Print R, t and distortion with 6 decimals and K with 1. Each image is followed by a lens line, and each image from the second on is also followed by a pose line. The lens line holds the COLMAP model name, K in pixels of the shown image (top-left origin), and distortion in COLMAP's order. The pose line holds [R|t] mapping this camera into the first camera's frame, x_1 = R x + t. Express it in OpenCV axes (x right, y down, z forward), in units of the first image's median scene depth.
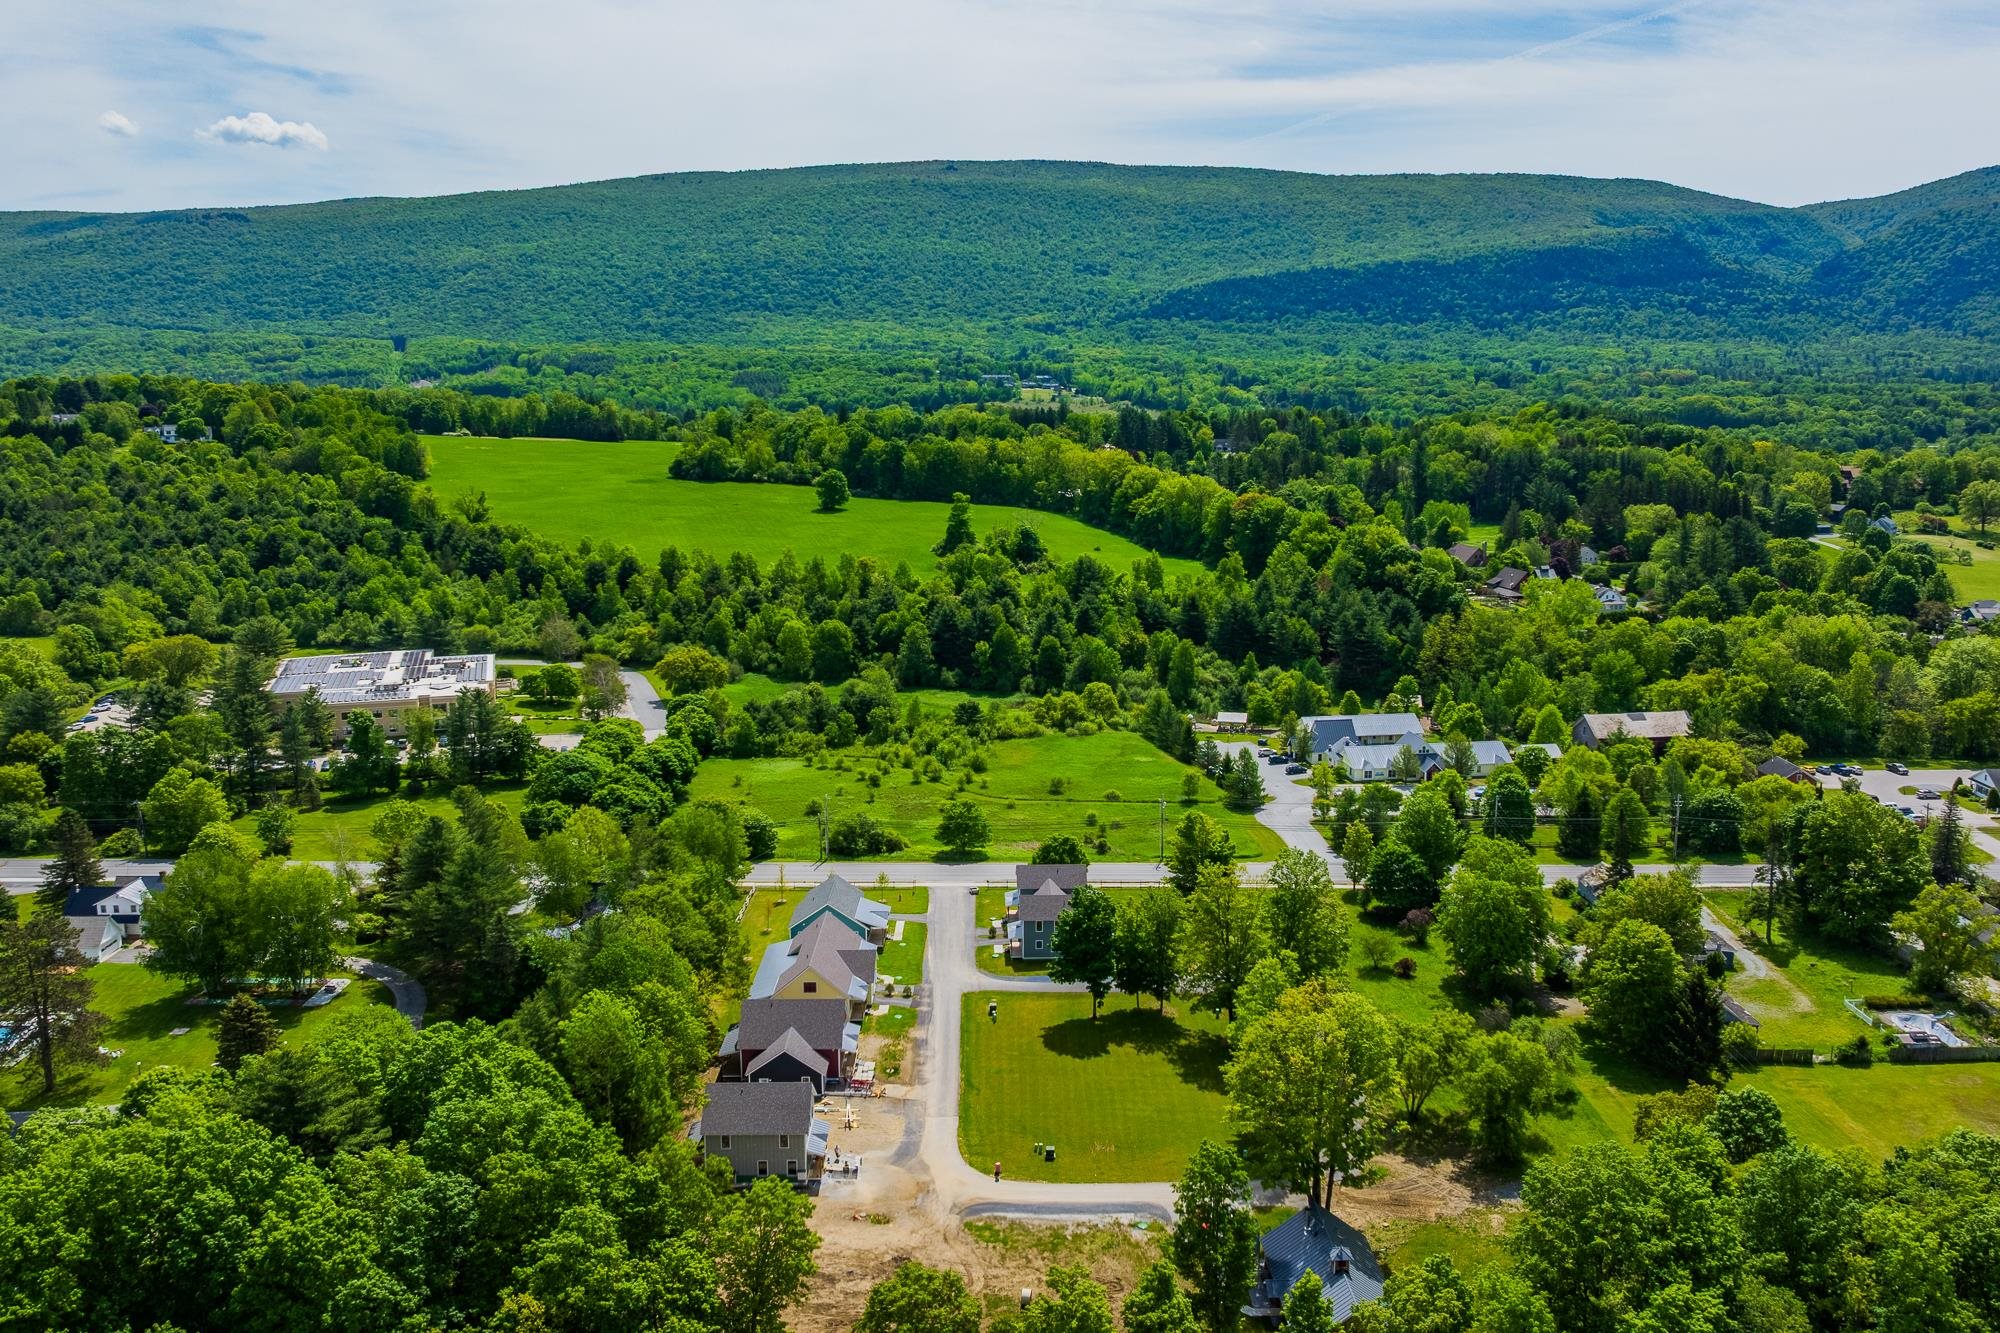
lens RADIAL K [[1662.3, 0, 1014.5], [0, 1662.3, 658.0], [0, 0, 1]] dist [-0.008915, -0.035503]
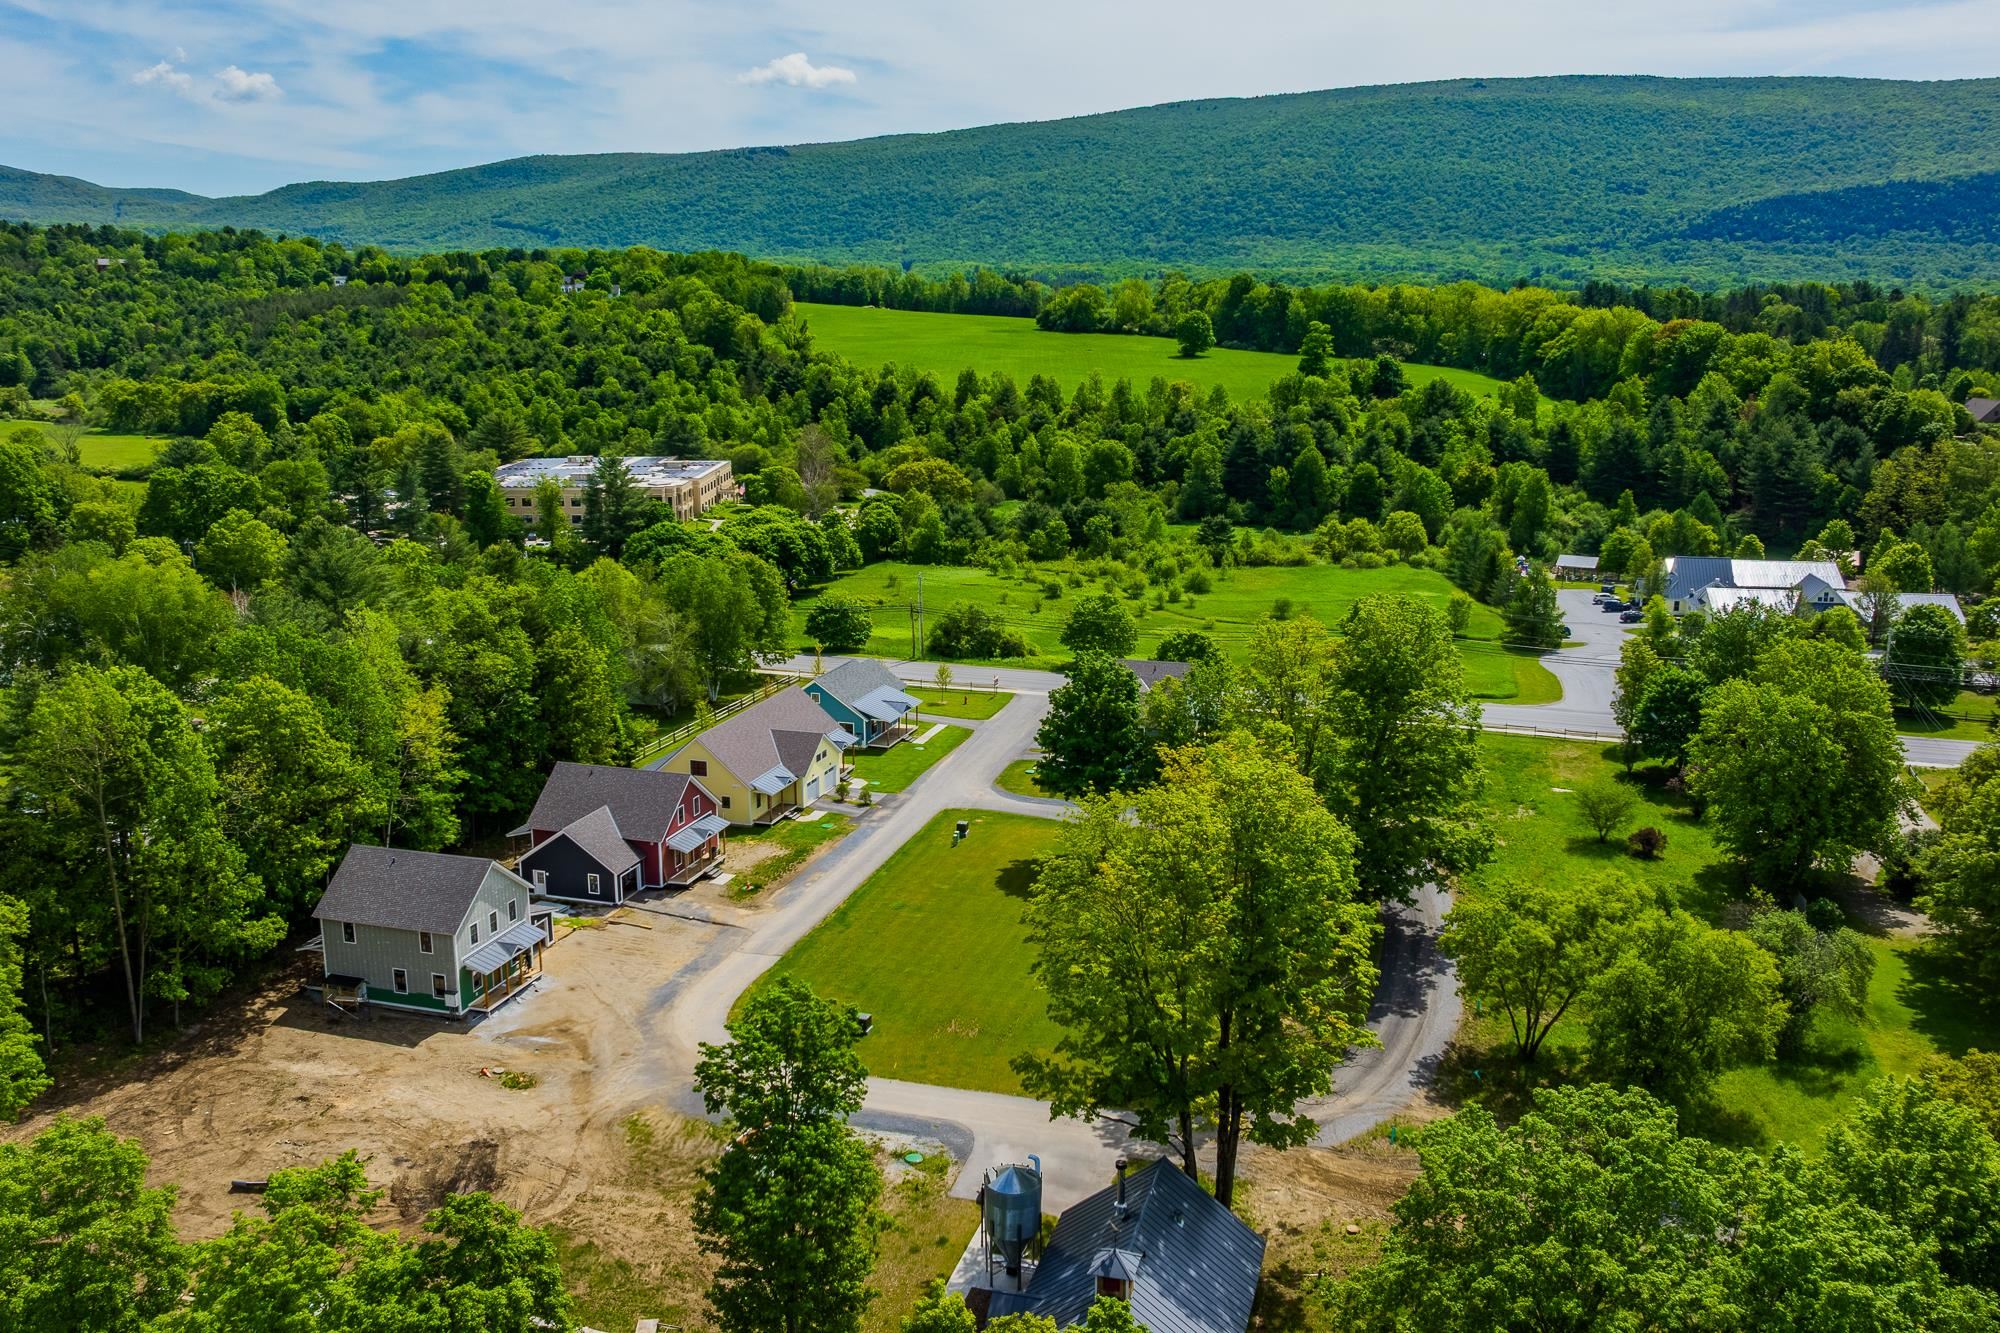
lens RADIAL K [[1662.3, 0, 1014.5], [0, 1662.3, 658.0], [0, 0, 1]] dist [-0.008915, -0.035503]
pose [[0.953022, 0.066392, -0.295536, 0.098612], [-0.056942, 0.997556, 0.040480, 0.055427], [0.297501, -0.021750, 0.954474, 0.178194]]
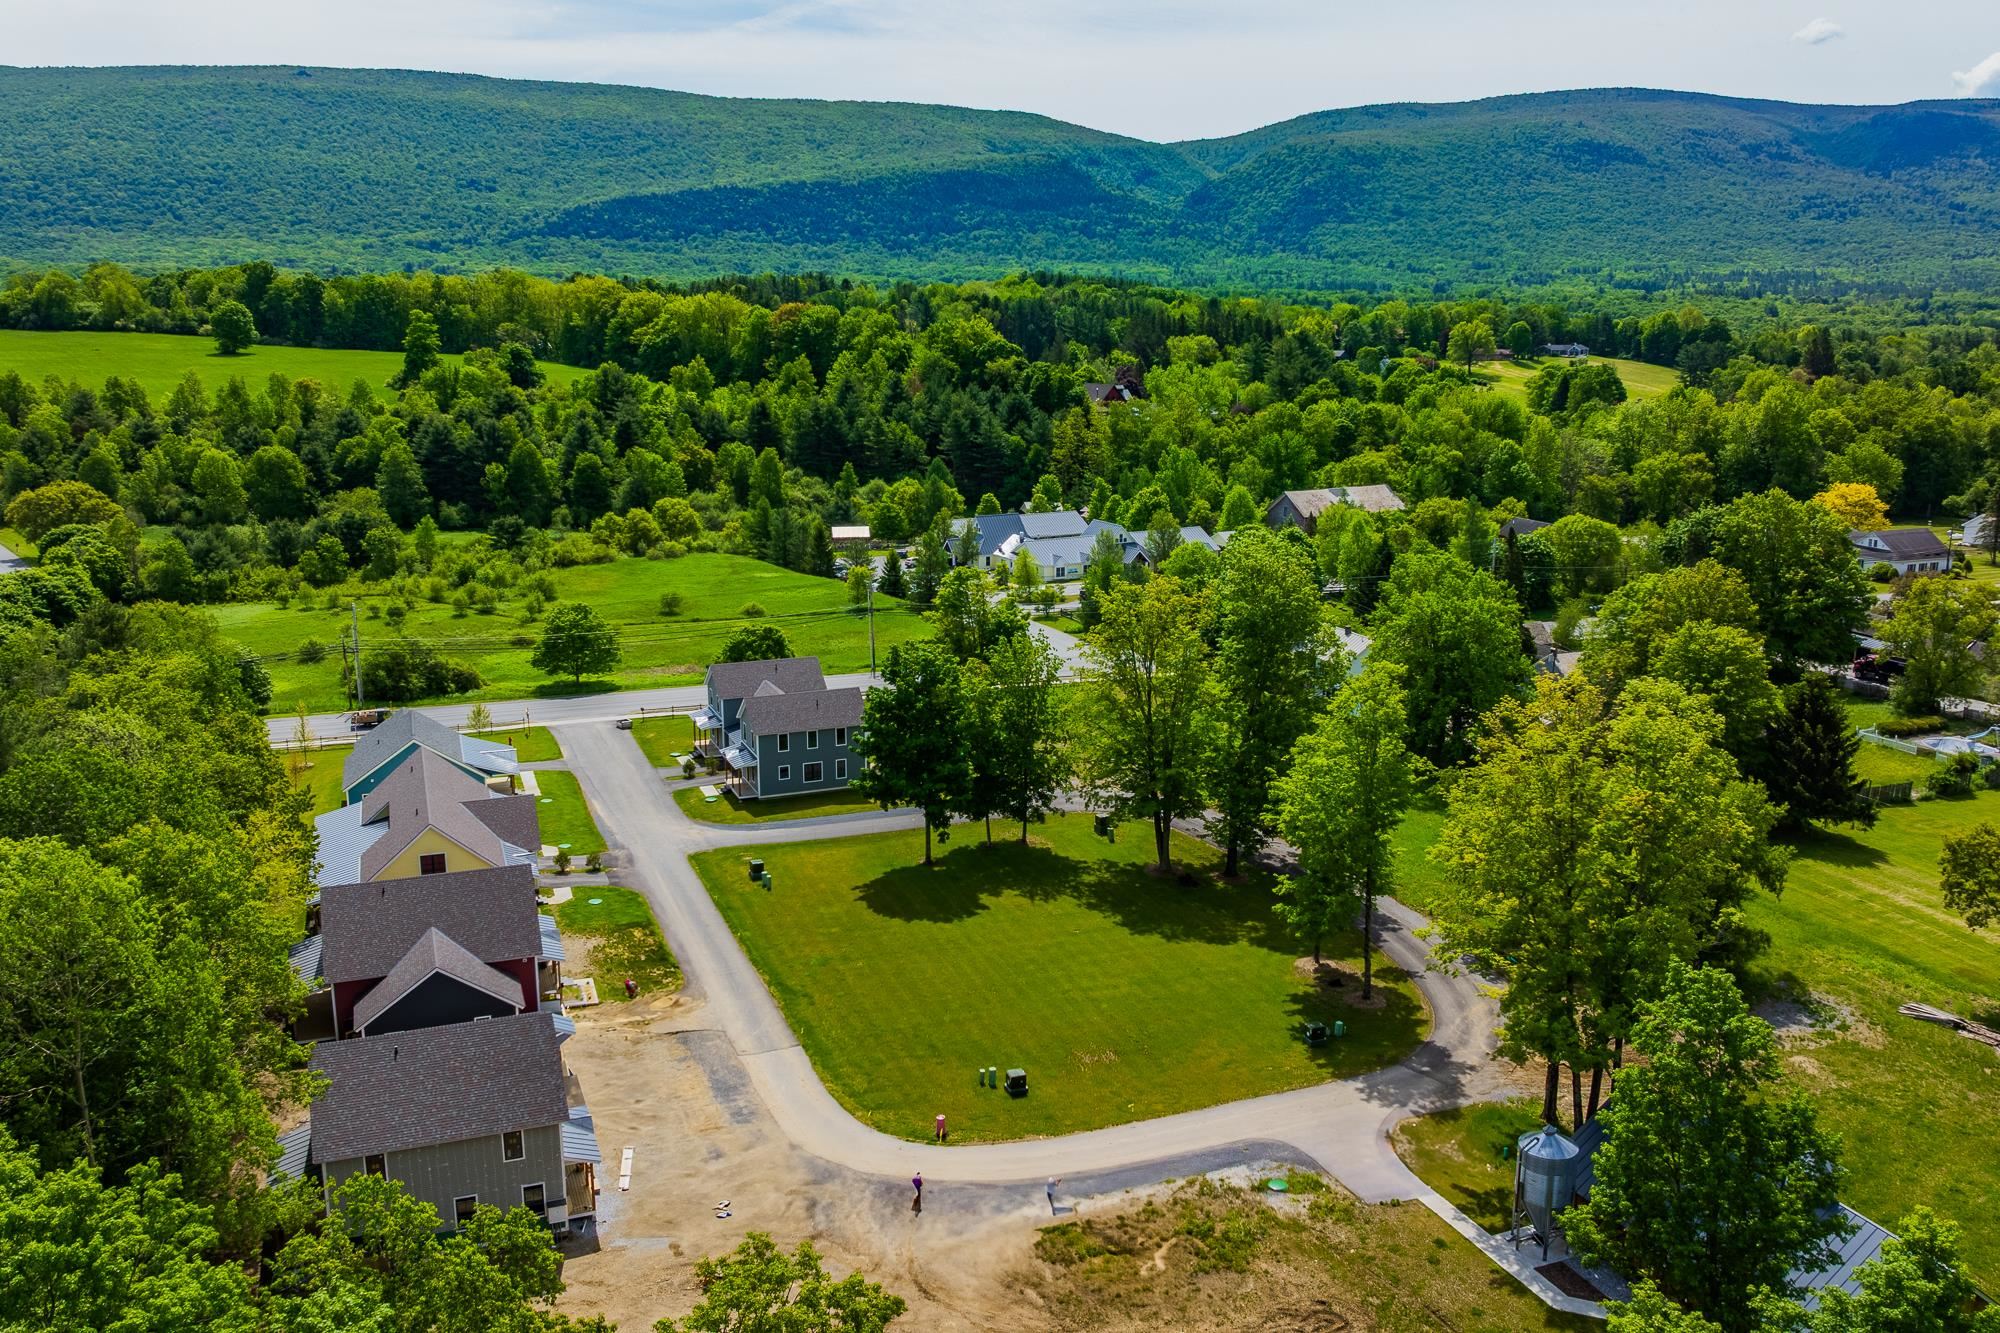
lens RADIAL K [[1662.3, 0, 1014.5], [0, 1662.3, 658.0], [0, 0, 1]] dist [-0.008915, -0.035503]
pose [[0.936973, -0.073893, 0.341499, -0.059676], [0.062741, 0.997077, 0.043602, 0.057395], [-0.343723, -0.019427, 0.938870, 0.206473]]
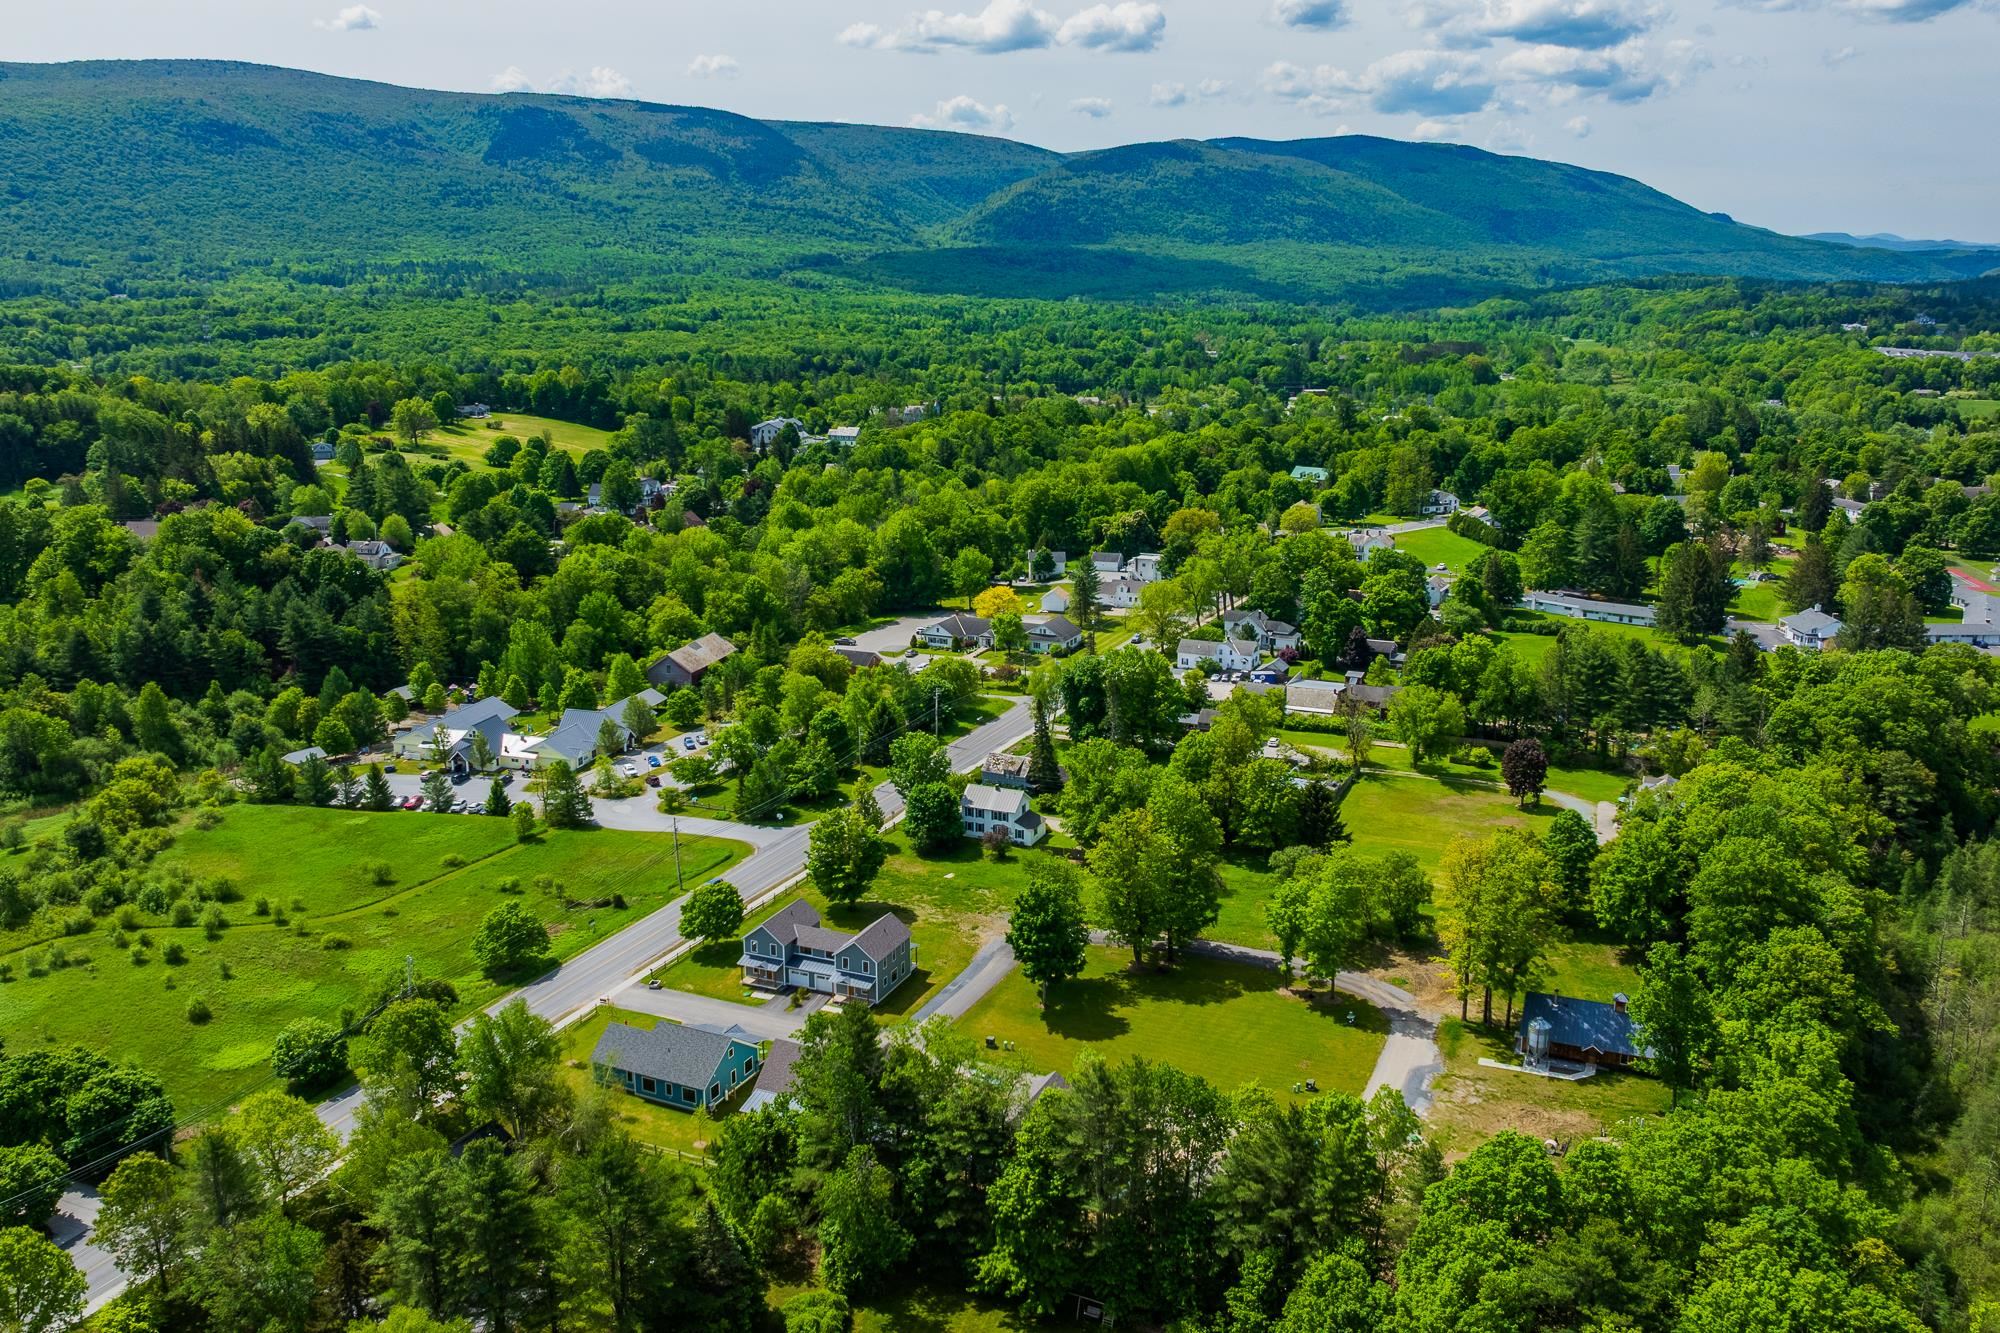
lens RADIAL K [[1662.3, 0, 1014.5], [0, 1662.3, 658.0], [0, 0, 1]] dist [-0.008915, -0.035503]
pose [[0.415811, -0.214791, 0.883723, -0.401195], [0.166295, 0.973284, 0.158314, -0.077770], [-0.894118, 0.081130, 0.440421, 0.271885]]
